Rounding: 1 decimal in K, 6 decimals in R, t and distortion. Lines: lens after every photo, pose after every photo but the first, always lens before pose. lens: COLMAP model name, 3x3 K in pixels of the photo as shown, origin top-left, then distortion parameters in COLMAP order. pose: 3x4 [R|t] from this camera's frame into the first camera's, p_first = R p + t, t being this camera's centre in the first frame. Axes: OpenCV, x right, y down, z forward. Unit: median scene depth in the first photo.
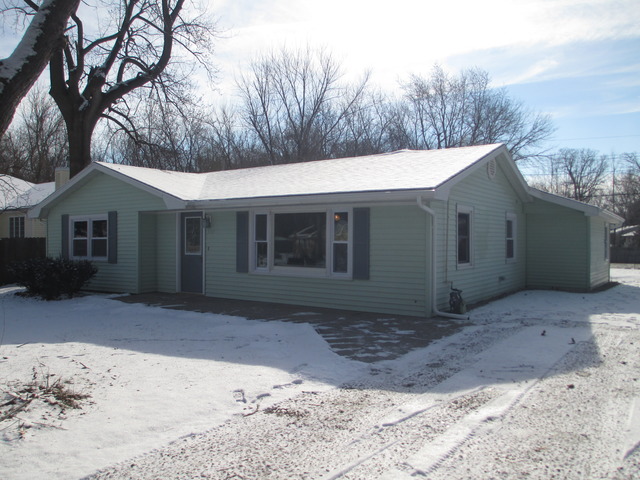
lens RADIAL K [[533.8, 0, 319.6], [0, 533.8, 272.0], [0, 0, 1]] dist [-0.089494, 0.007475]
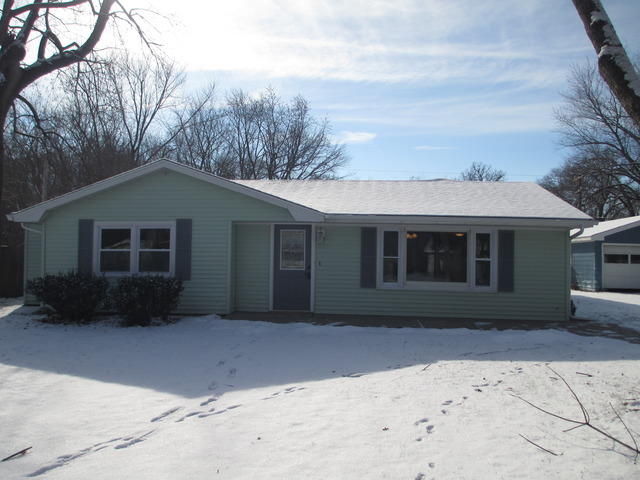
lens RADIAL K [[533.8, 0, 319.6], [0, 533.8, 272.0], [0, 0, 1]] dist [-0.089494, 0.007475]
pose [[0.871401, 0.000512, 0.490571, -0.712048], [0.014646, 0.999527, -0.027059, -0.003327], [-0.490352, 0.030764, 0.870981, 0.164298]]
